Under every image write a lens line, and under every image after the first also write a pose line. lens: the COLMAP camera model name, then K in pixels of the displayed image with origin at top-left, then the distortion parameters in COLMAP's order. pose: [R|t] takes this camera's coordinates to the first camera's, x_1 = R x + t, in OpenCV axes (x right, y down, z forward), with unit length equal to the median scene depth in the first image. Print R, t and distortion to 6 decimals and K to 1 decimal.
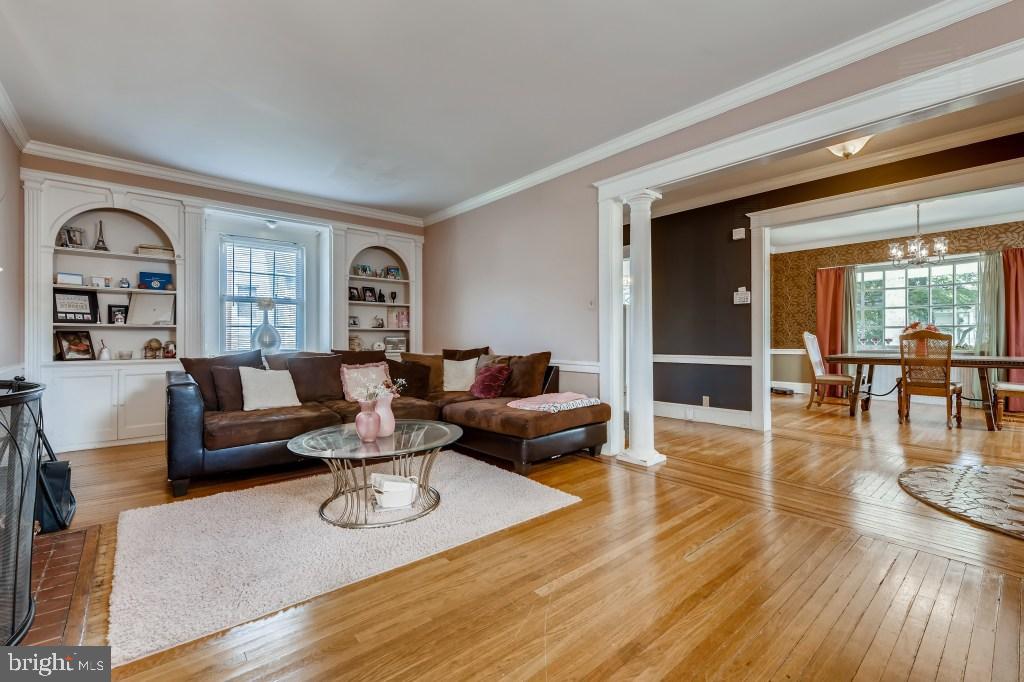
lens RADIAL K [[443.8, 0, 512.0], [0, 443.8, 341.0], [0, 0, 1]] dist [0.003164, 0.000323]
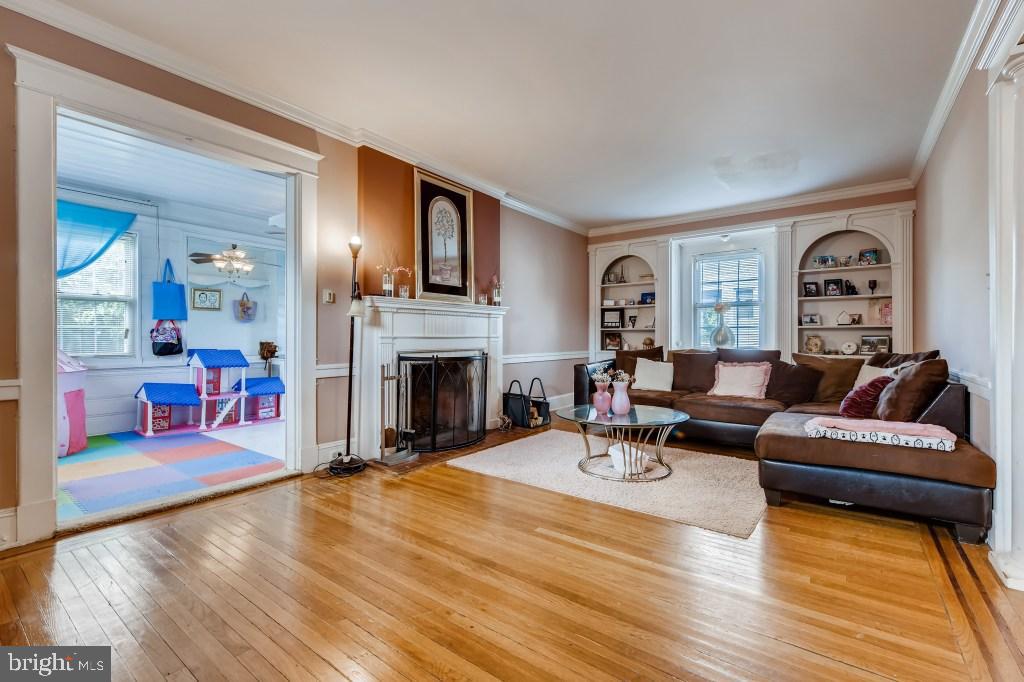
lens RADIAL K [[443.8, 0, 512.0], [0, 443.8, 341.0], [0, 0, 1]] dist [0.003164, 0.000323]
pose [[0.209535, 0.010020, -0.977750, 0.536868], [-0.004696, 0.999946, 0.009241, -0.005507], [0.977790, 0.002655, 0.209571, 0.254003]]
